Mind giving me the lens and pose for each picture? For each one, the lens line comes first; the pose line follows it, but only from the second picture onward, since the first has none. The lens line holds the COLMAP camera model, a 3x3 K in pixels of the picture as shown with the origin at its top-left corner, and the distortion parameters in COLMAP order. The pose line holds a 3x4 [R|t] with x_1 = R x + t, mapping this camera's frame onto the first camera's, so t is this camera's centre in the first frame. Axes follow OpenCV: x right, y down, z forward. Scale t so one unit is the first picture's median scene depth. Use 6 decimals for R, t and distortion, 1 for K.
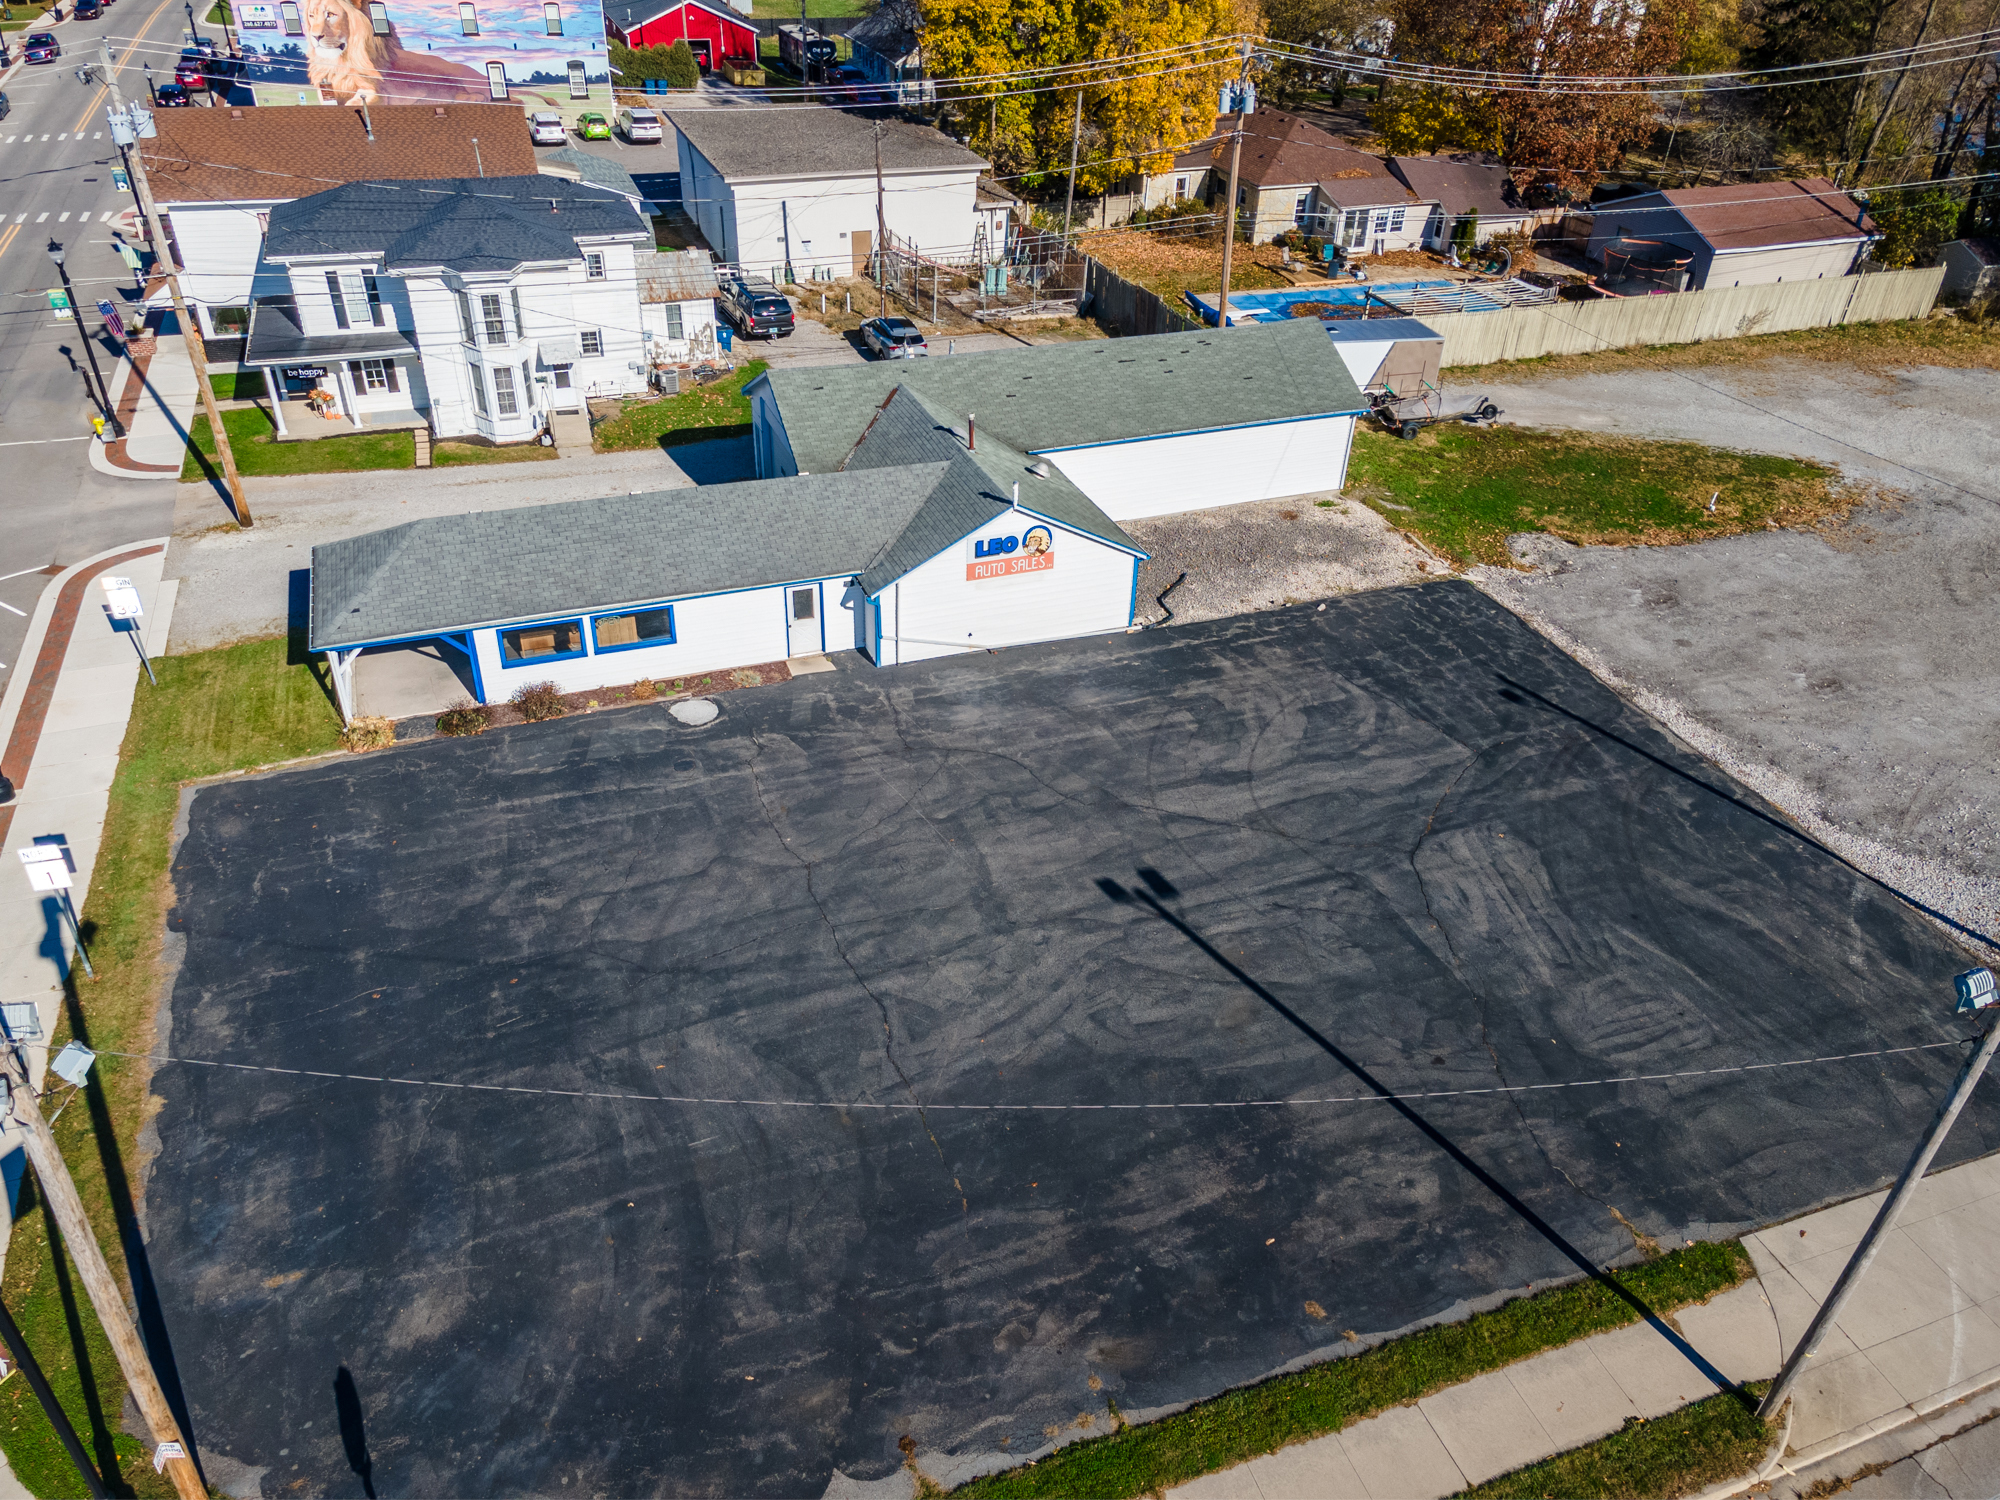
lens RADIAL K [[1449.6, 0, 995.6], [0, 1449.6, 755.8], [0, 0, 1]] dist [0.021826, 0.041738]
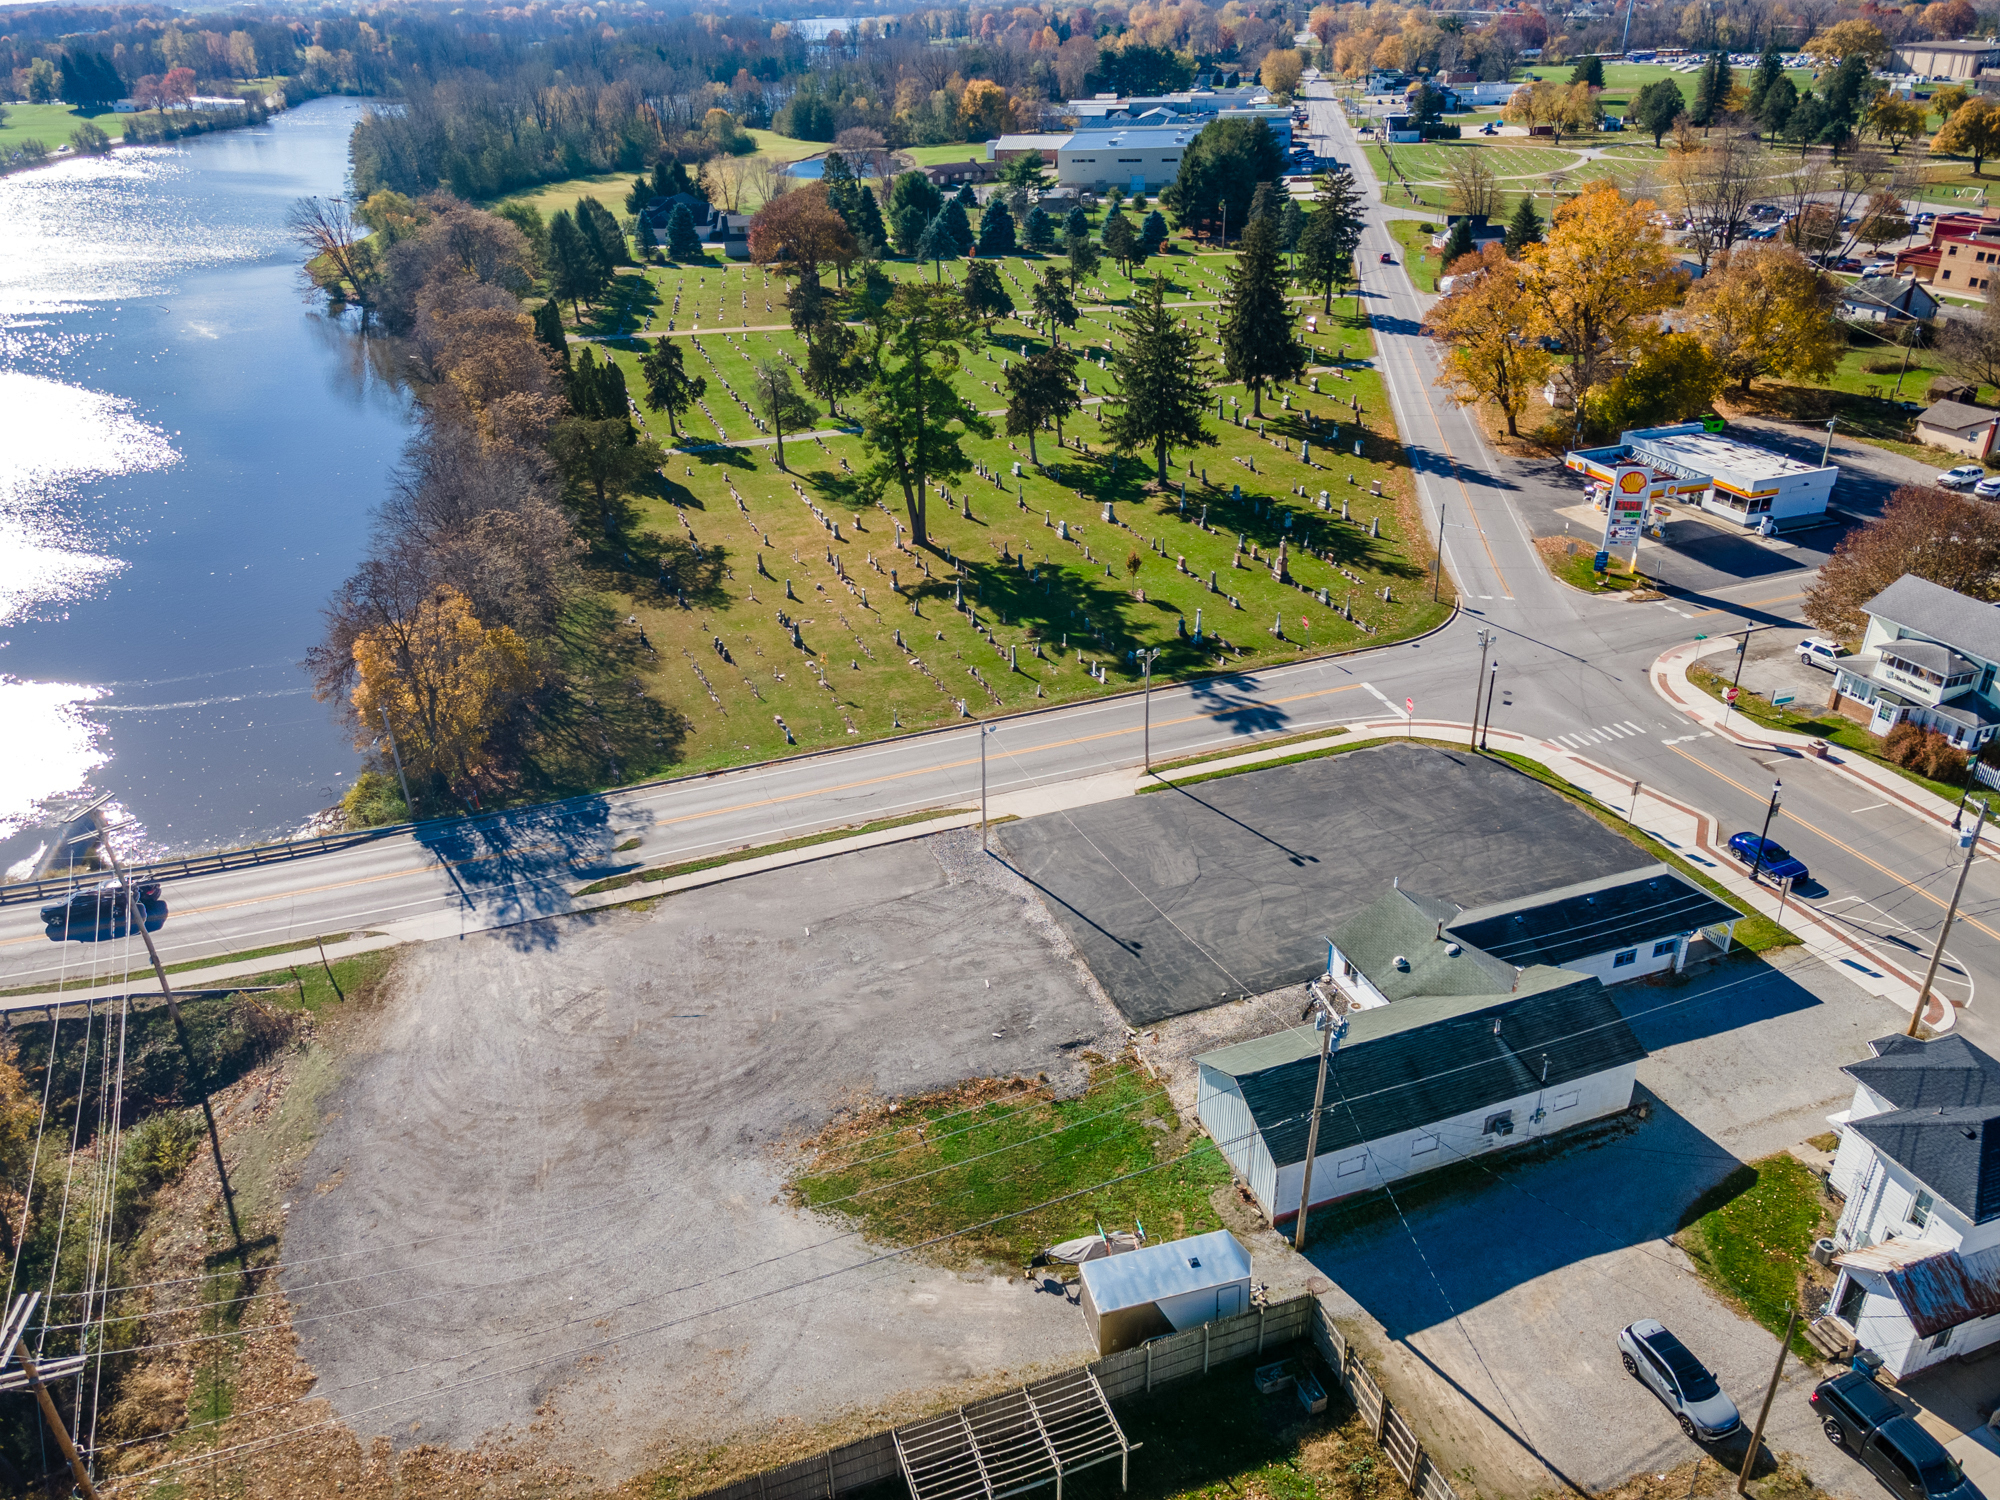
lens RADIAL K [[1449.6, 0, 995.6], [0, 1449.6, 755.8], [0, 0, 1]] dist [0.021826, 0.041738]
pose [[-0.999921, -0.009398, 0.008358, 0.470445], [0.002951, 0.470647, 0.882316, -1.737085], [-0.012226, 0.882271, -0.470582, 1.515413]]
